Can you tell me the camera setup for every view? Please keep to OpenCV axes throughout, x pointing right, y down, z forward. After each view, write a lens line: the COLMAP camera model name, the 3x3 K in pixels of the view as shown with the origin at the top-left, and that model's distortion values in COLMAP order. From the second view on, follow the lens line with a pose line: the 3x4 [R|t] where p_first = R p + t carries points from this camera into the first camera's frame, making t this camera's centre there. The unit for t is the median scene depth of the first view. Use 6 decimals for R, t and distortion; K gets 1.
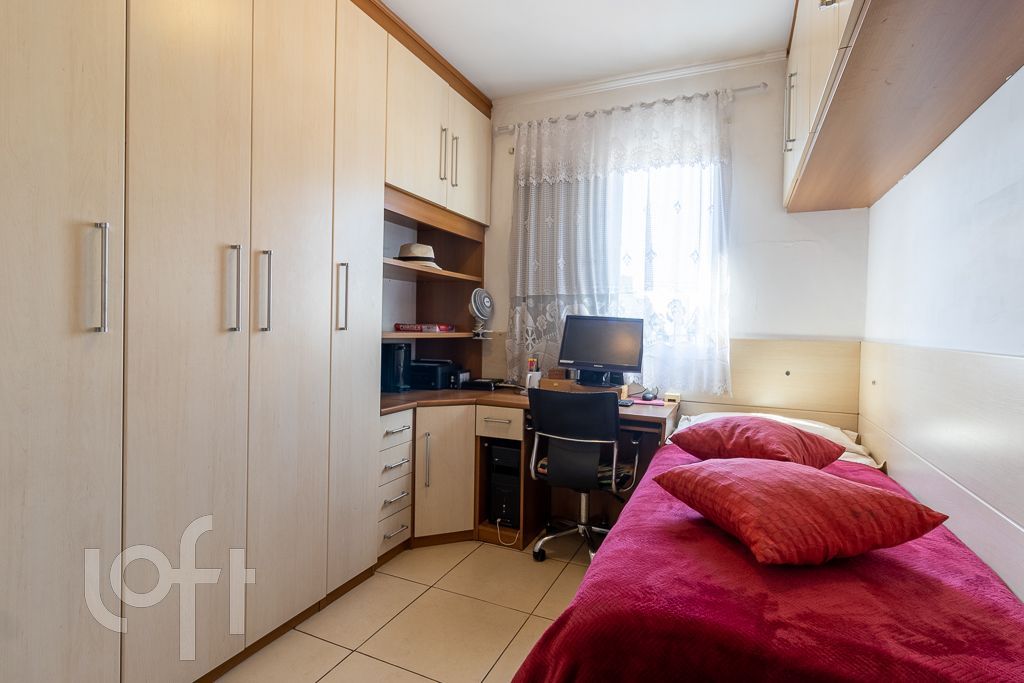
lens RADIAL K [[475.7, 0, 531.0], [0, 475.7, 320.6], [0, 0, 1]] dist [-0.001005, -0.000236]
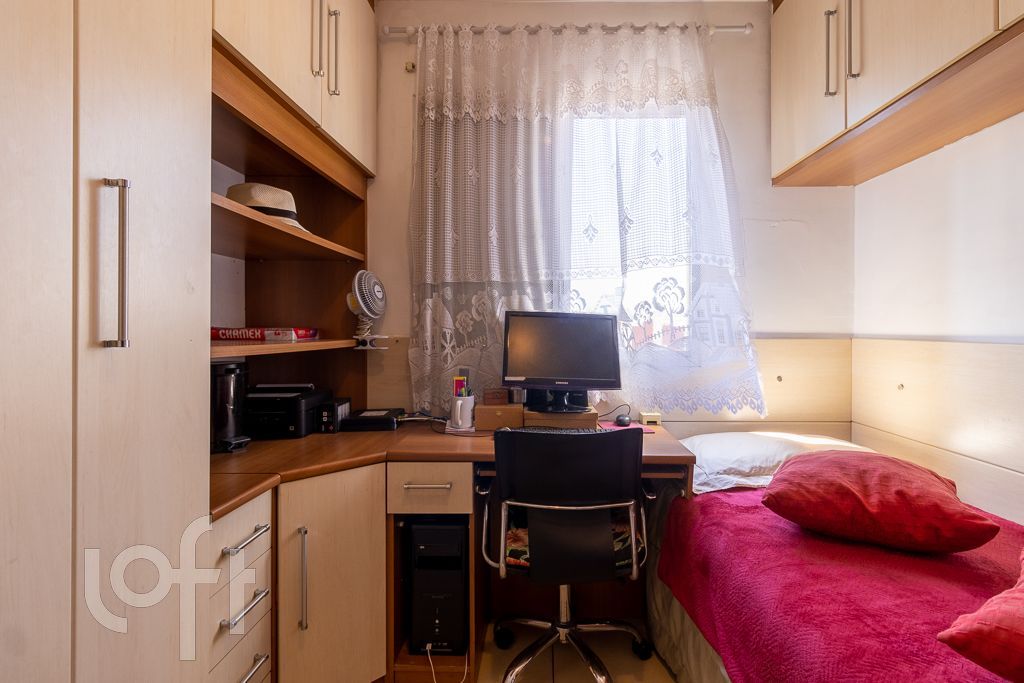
lens RADIAL K [[475.7, 0, 531.0], [0, 475.7, 320.6], [0, 0, 1]] dist [-0.001005, -0.000236]
pose [[0.928152, -0.012846, 0.371979, -0.146604], [0.012831, 0.999915, 0.002517, 0.001344], [-0.371980, 0.002437, 0.928238, 0.336943]]
